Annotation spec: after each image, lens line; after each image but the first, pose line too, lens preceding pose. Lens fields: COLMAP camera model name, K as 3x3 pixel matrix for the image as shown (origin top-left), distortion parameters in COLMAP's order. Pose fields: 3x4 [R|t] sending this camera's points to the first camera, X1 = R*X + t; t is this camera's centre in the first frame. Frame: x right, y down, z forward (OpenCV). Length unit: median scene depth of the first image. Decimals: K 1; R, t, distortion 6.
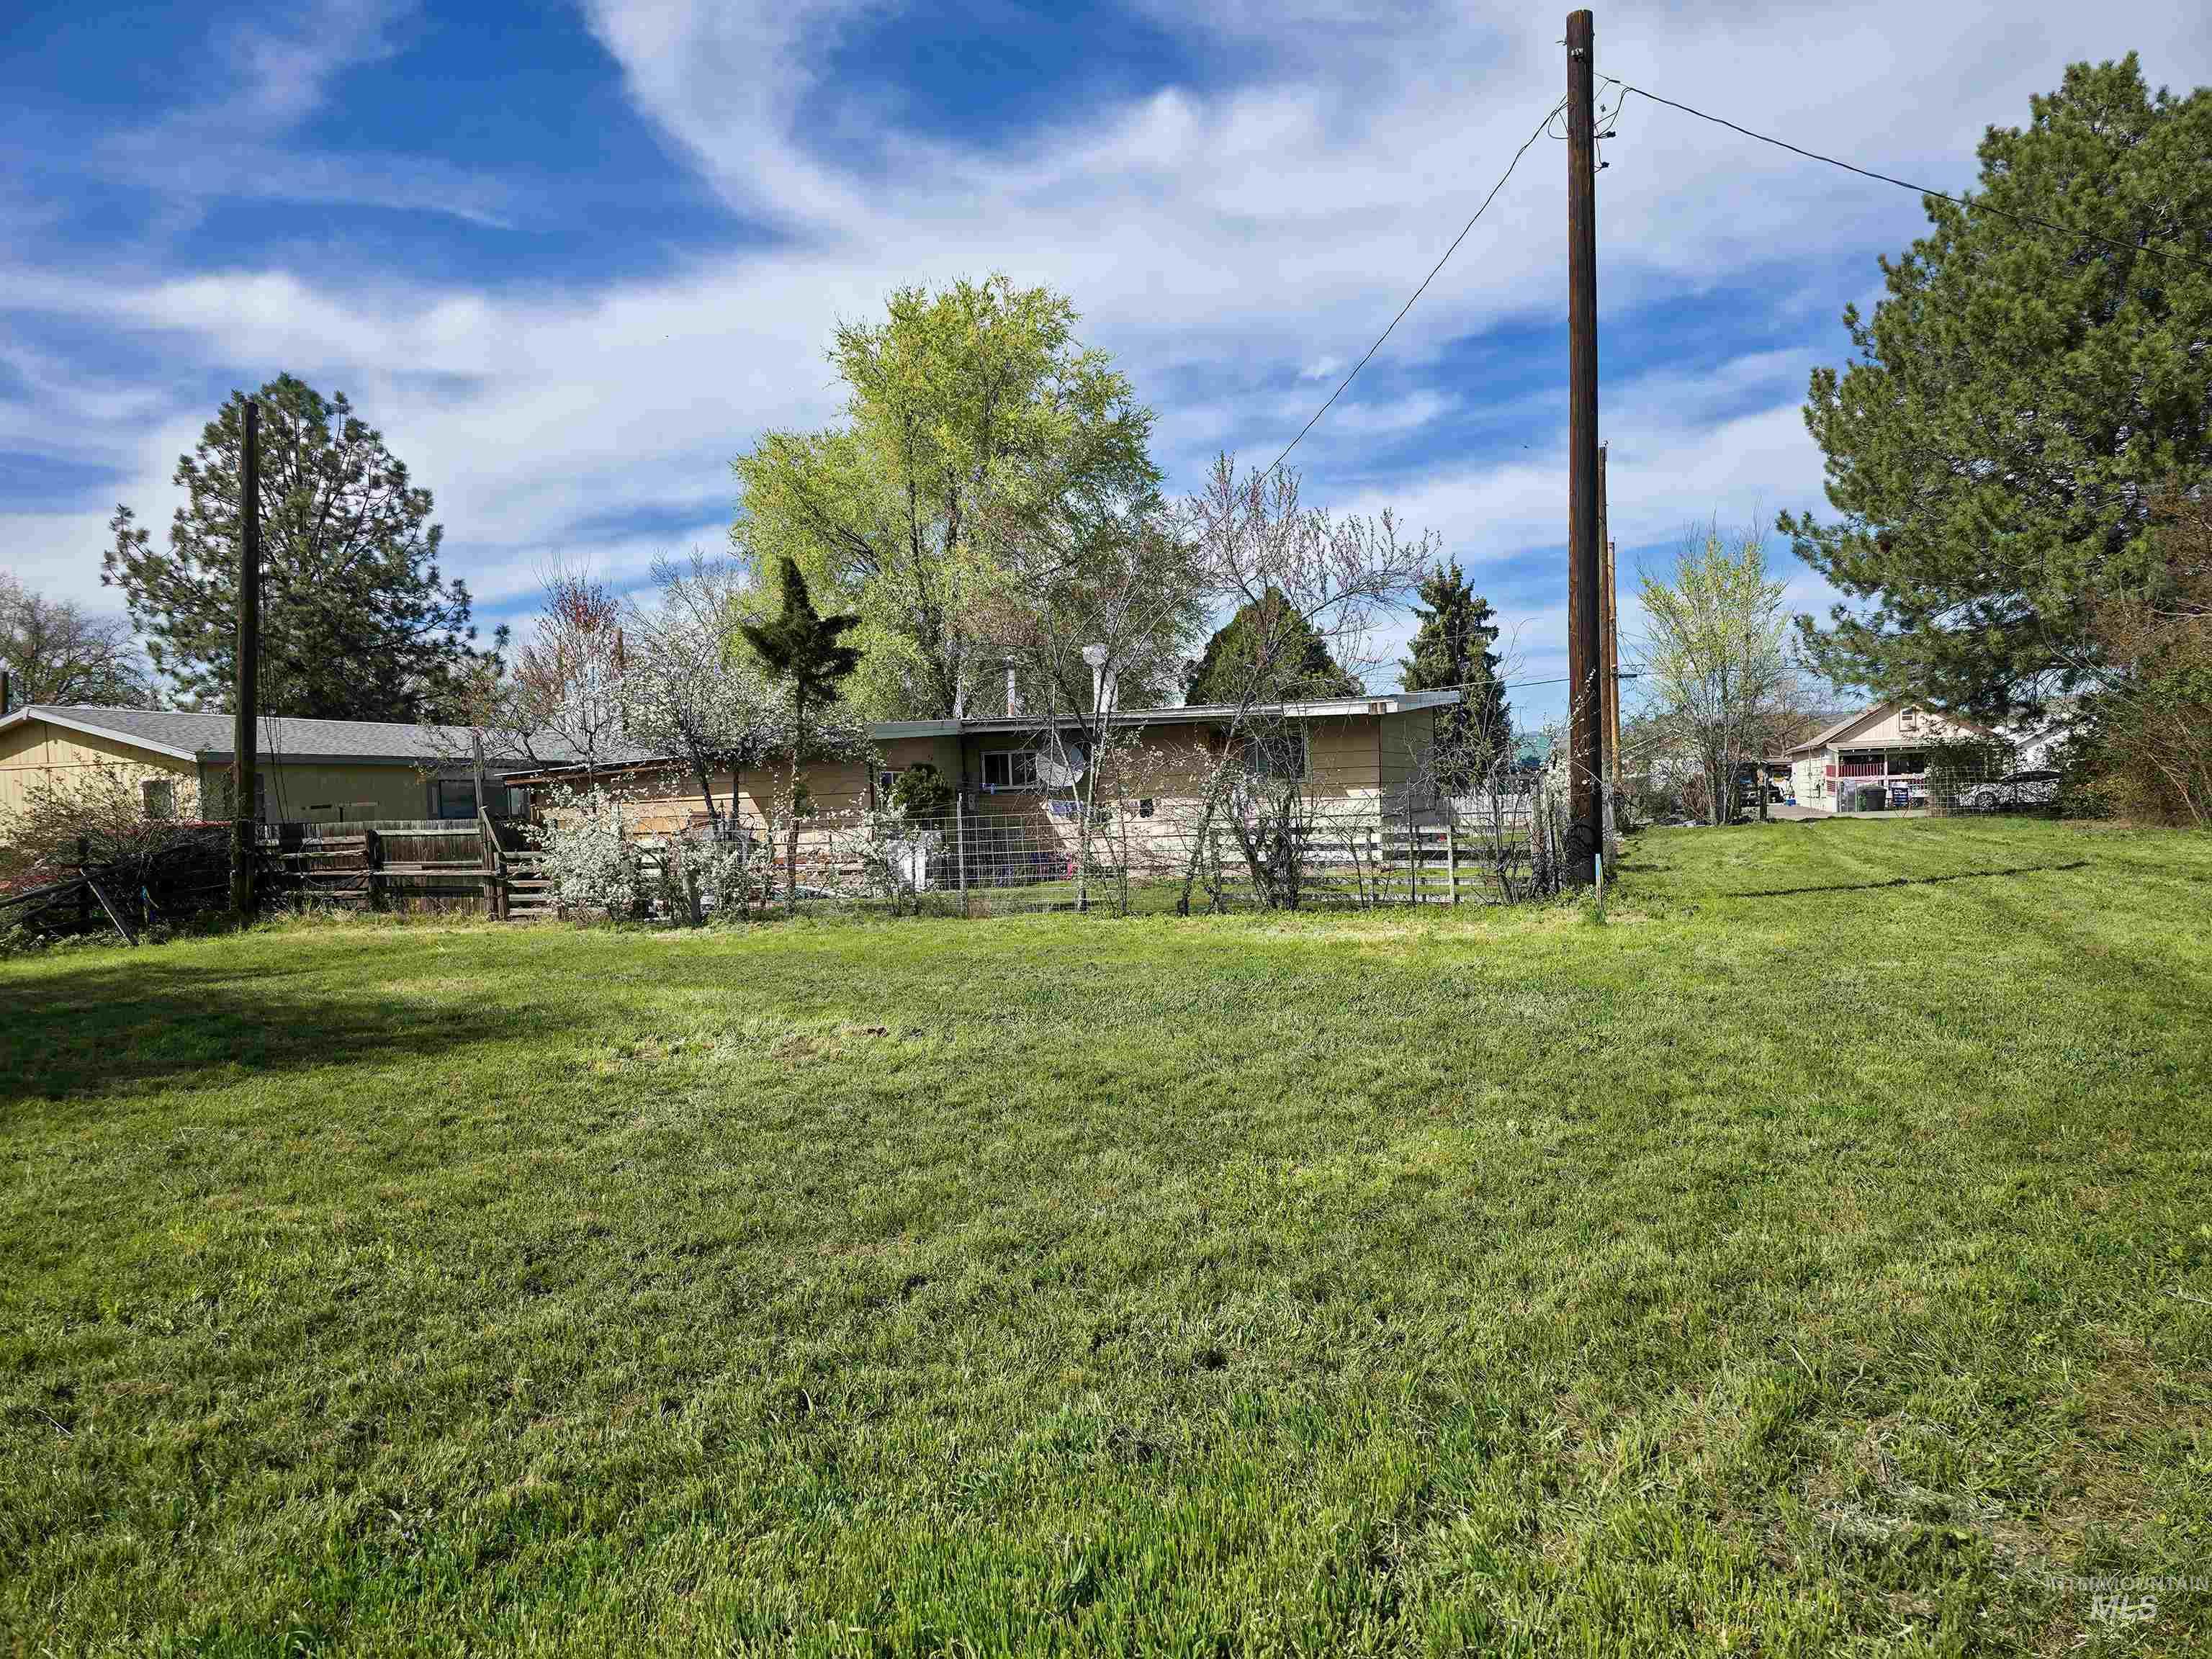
lens RADIAL K [[1513.3, 0, 1117.8], [0, 1513.3, 833.9], [0, 0, 1]] dist [0.127469, -0.104935]
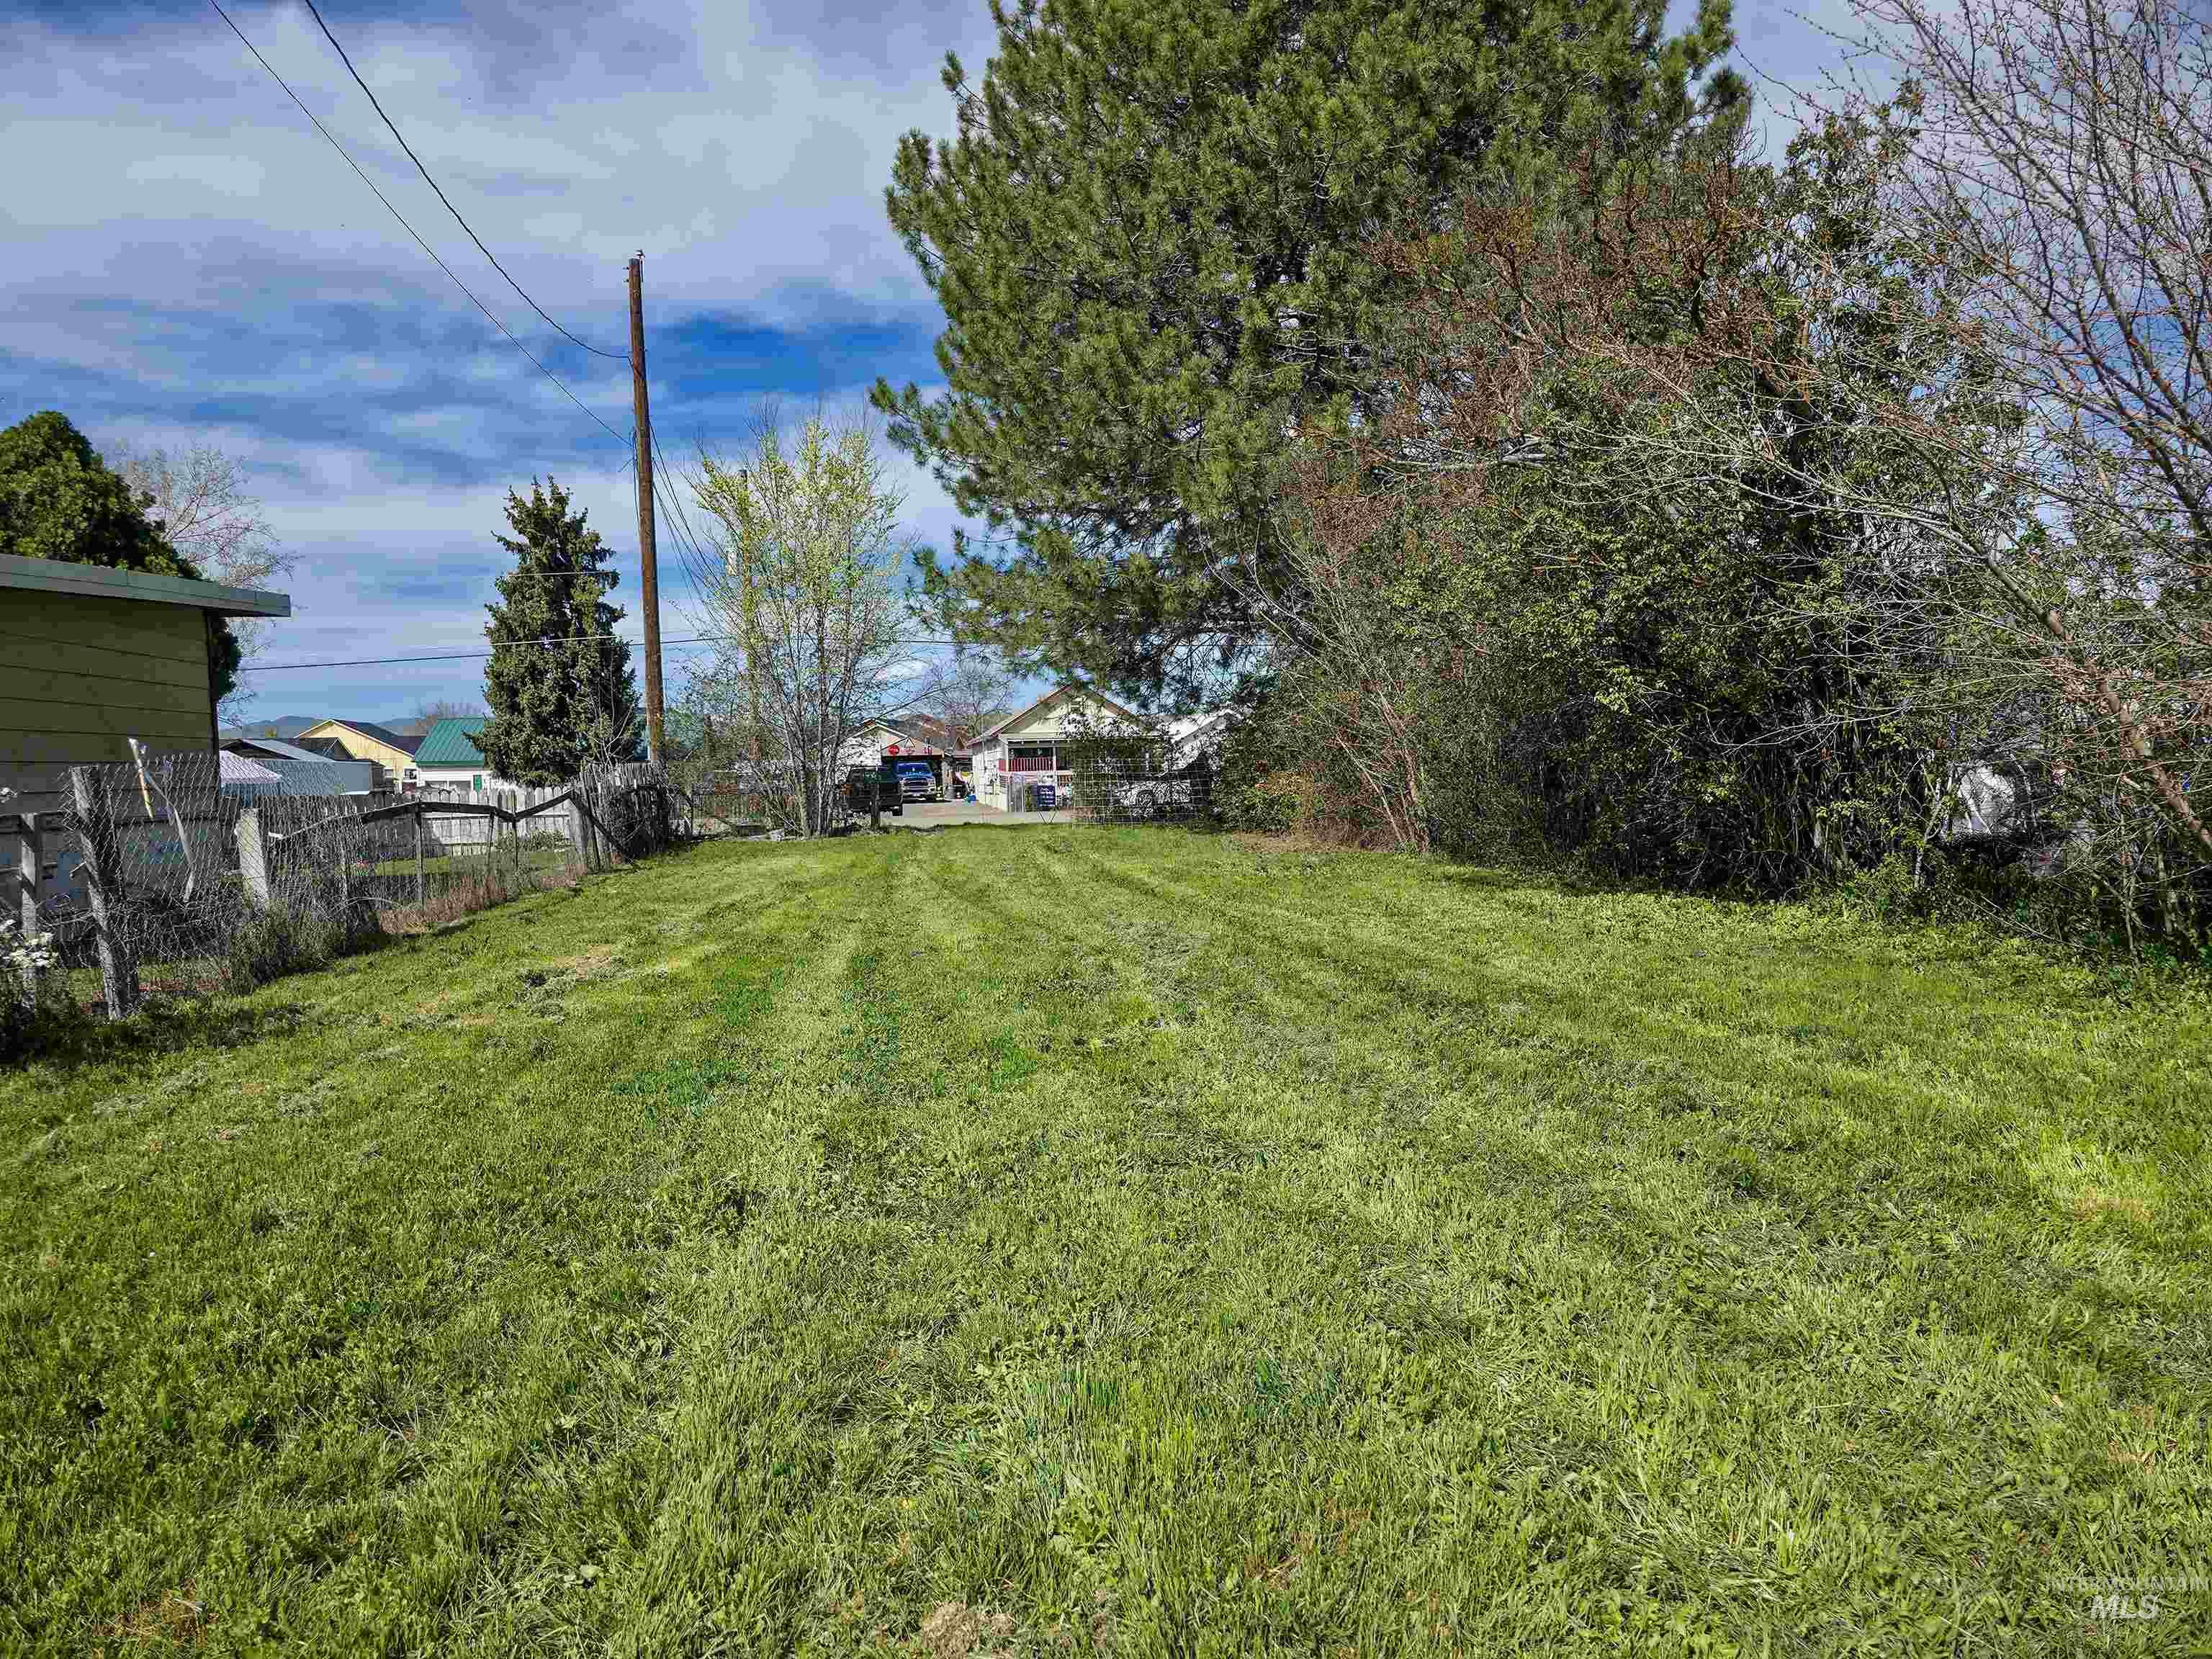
lens RADIAL K [[1513.3, 0, 1117.8], [0, 1513.3, 833.9], [0, 0, 1]] dist [0.127469, -0.104935]
pose [[0.884639, -0.006246, 0.466235, 0.111073], [0.003352, 0.999970, 0.007036, -0.006466], [-0.466264, -0.004662, 0.884633, 0.191087]]
